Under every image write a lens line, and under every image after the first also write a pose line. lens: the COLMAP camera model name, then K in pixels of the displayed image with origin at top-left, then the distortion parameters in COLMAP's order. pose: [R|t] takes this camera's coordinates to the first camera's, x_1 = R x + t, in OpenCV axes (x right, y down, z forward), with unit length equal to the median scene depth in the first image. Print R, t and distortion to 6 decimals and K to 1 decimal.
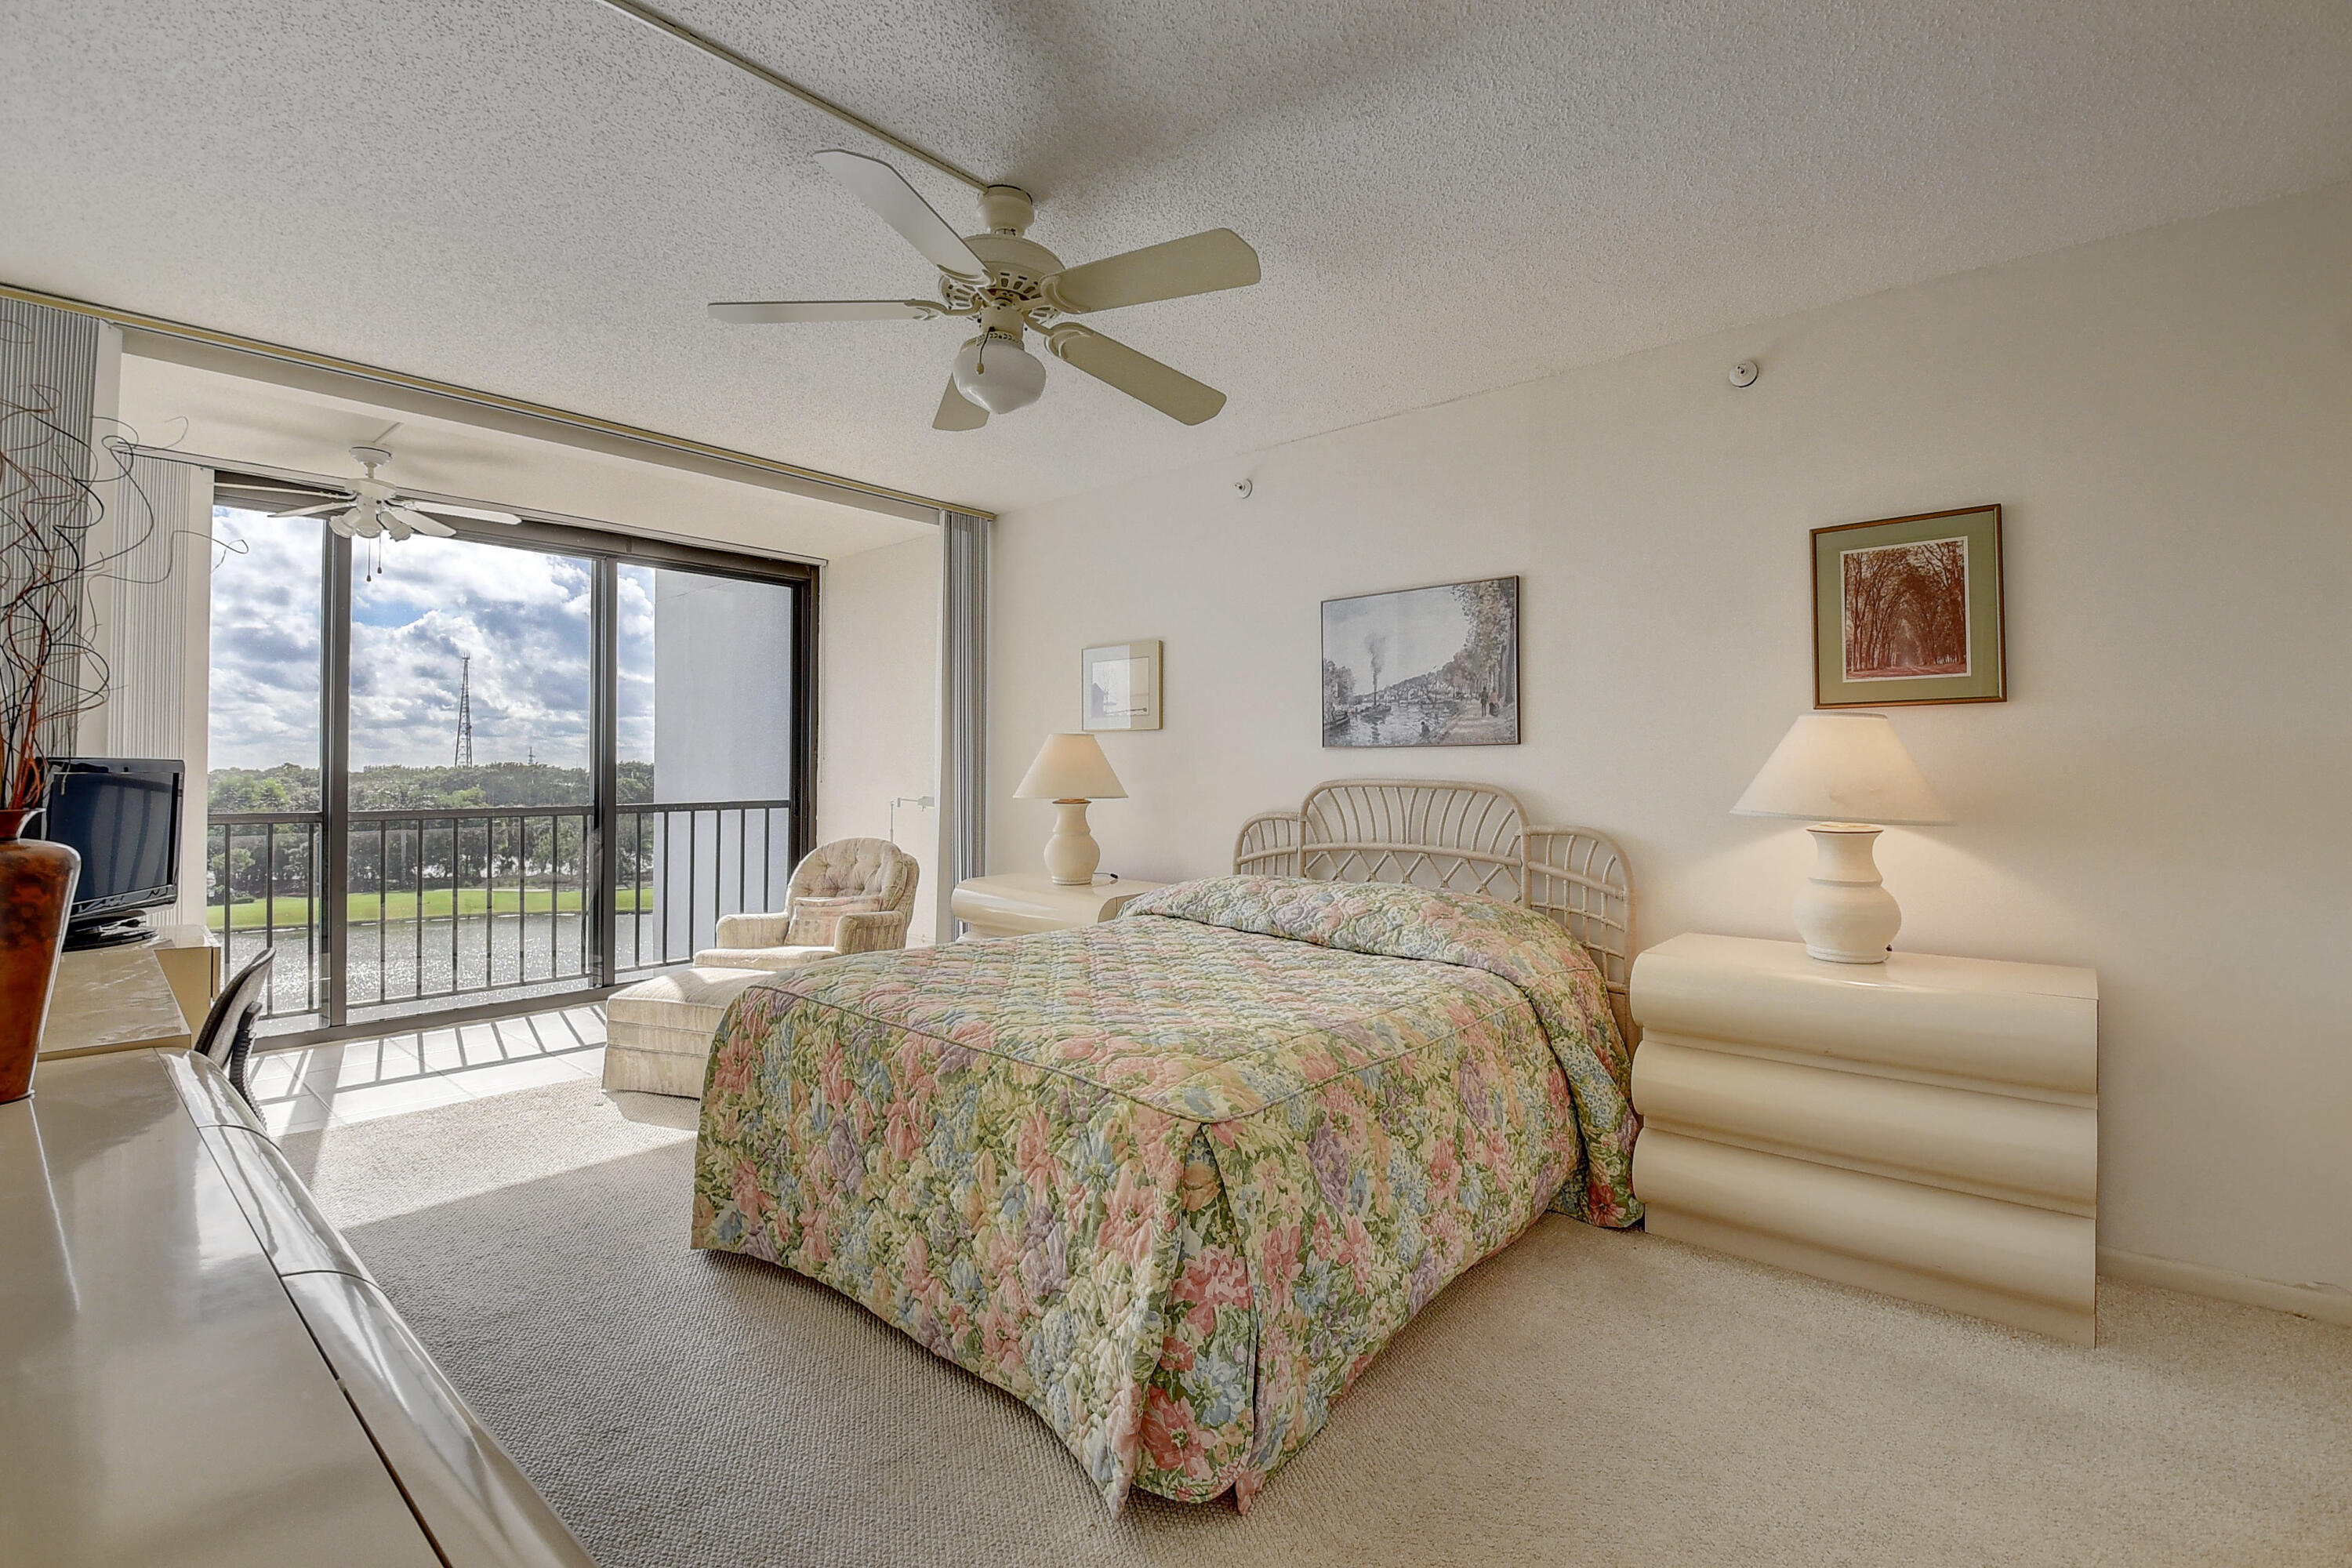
lens RADIAL K [[1032.7, 0, 1174.5], [0, 1032.7, 761.1], [0, 0, 1]] dist [0.003386, -0.024560]
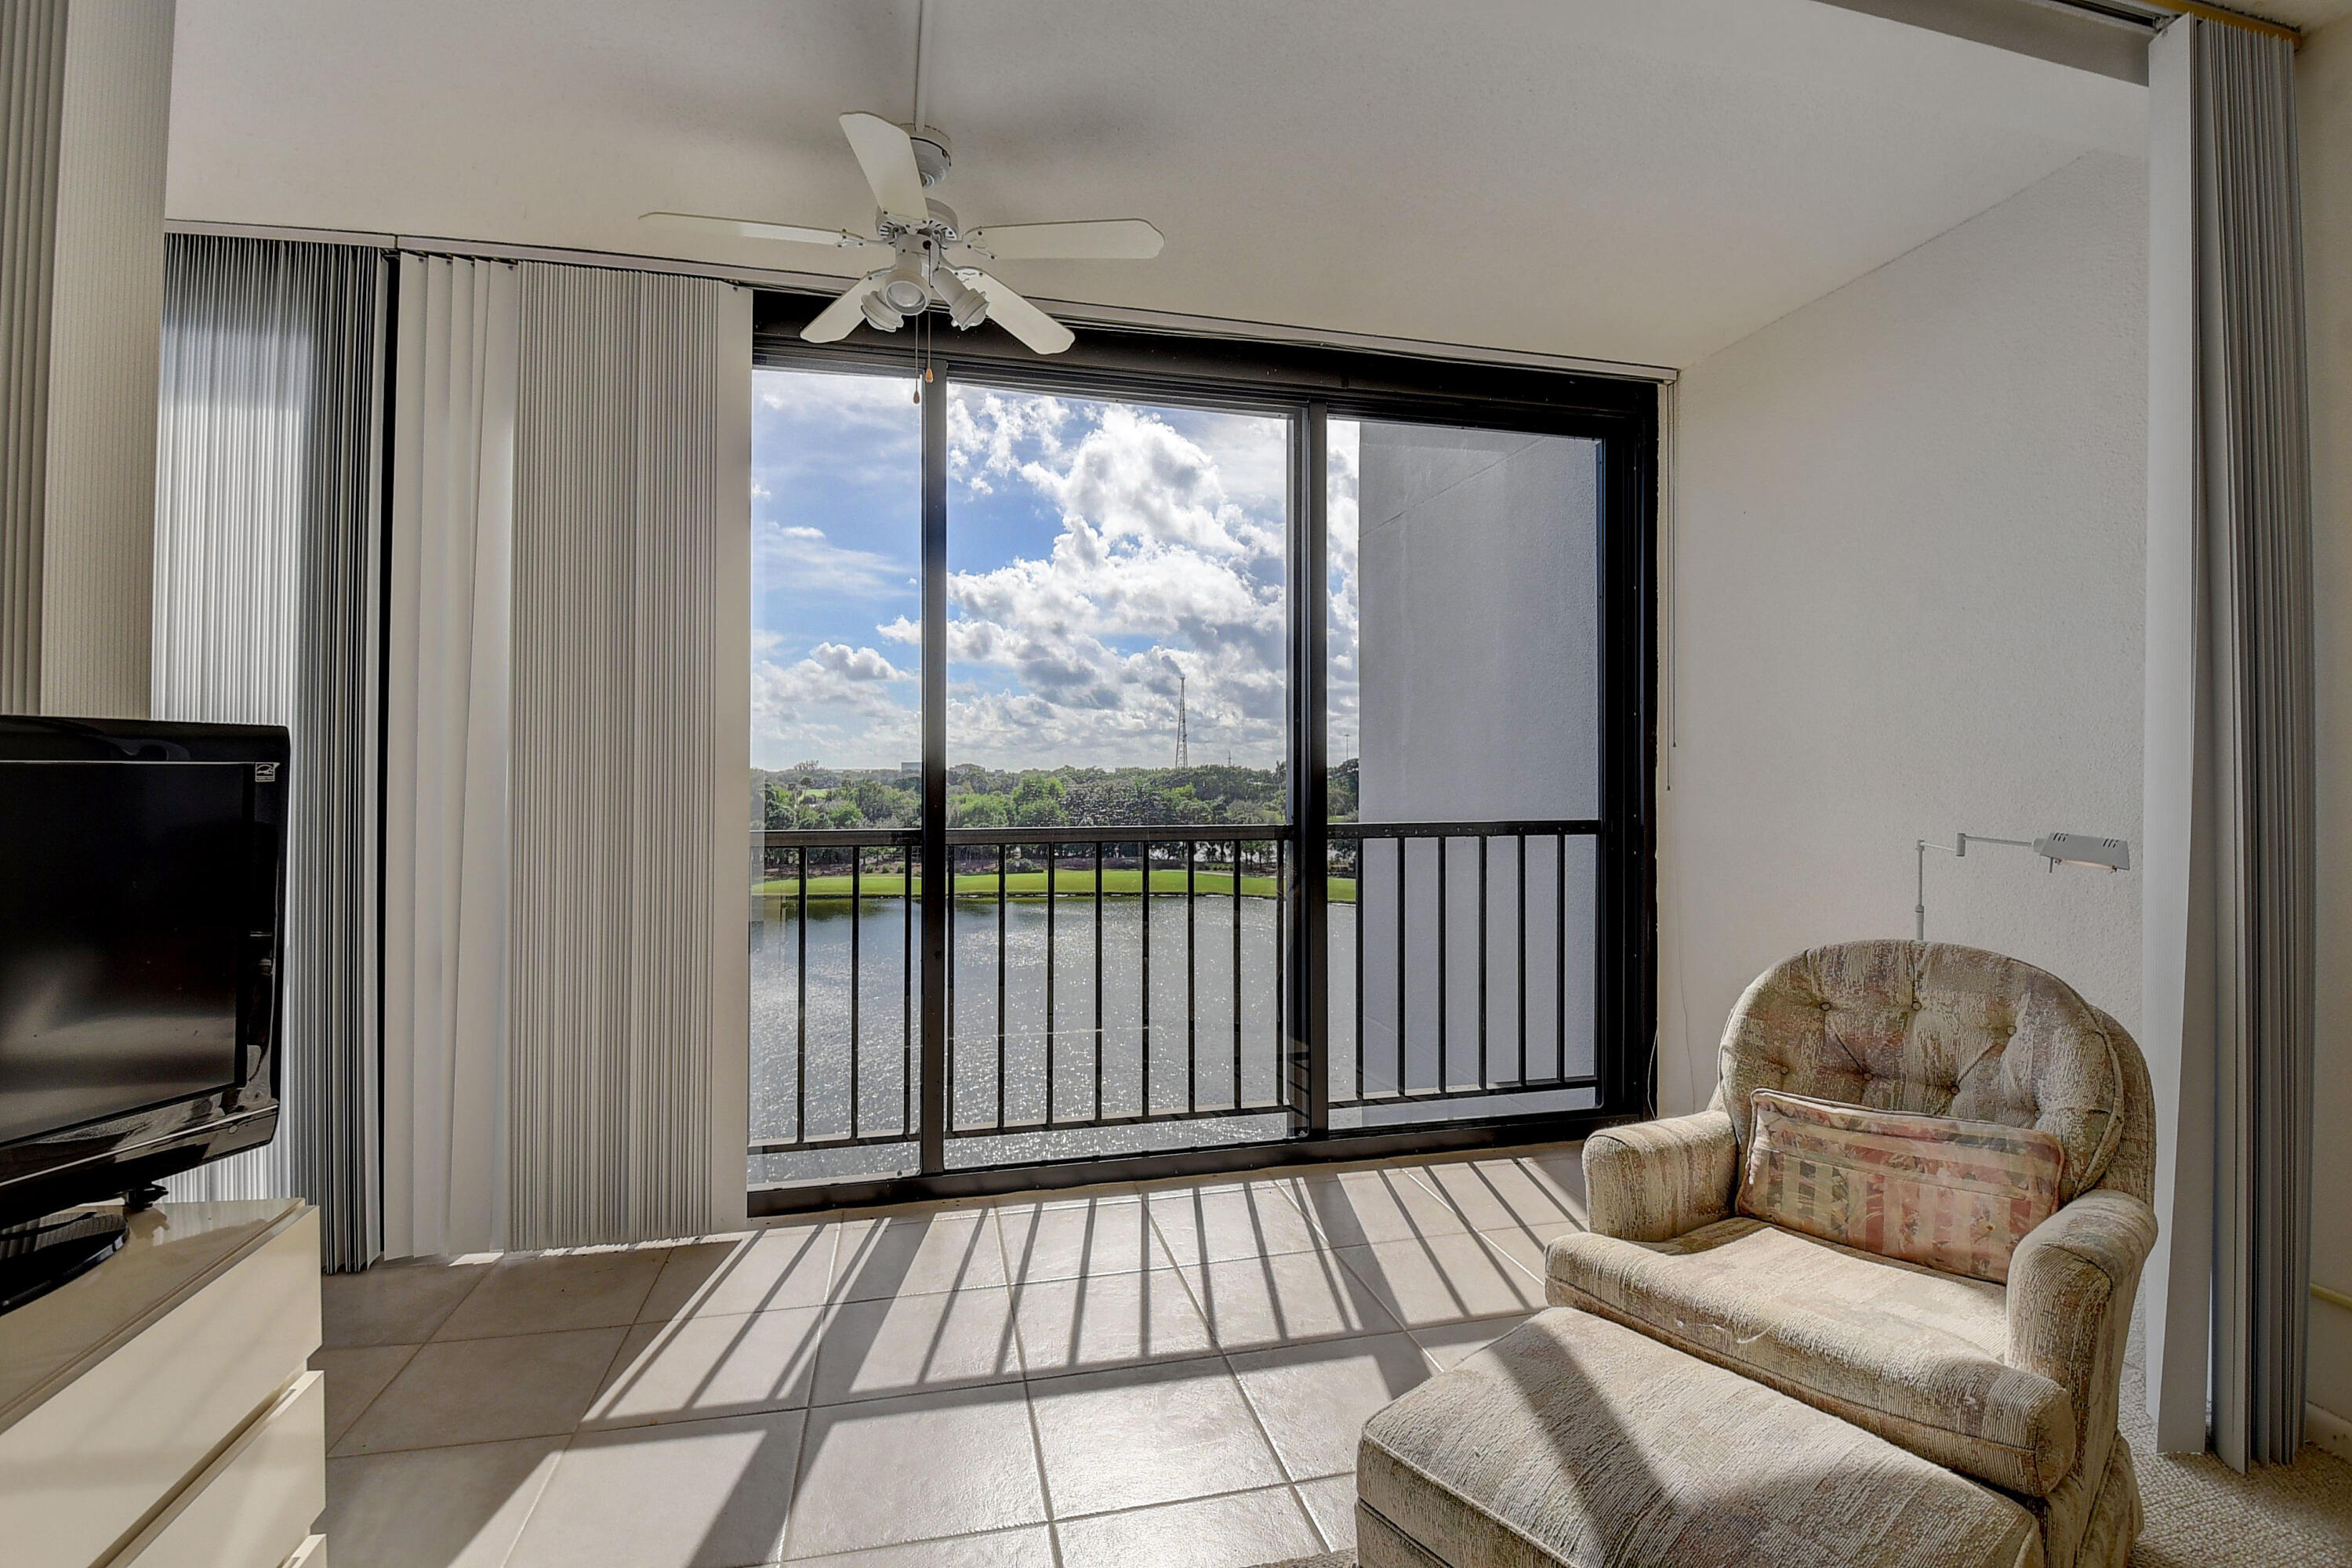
lens RADIAL K [[1032.7, 0, 1174.5], [0, 1032.7, 761.1], [0, 0, 1]] dist [0.003386, -0.024560]
pose [[0.818220, -0.004061, -0.574891, -0.250234], [0.003565, 0.999992, -0.001991, 0.005811], [0.574894, -0.000421, 0.818228, 0.427180]]
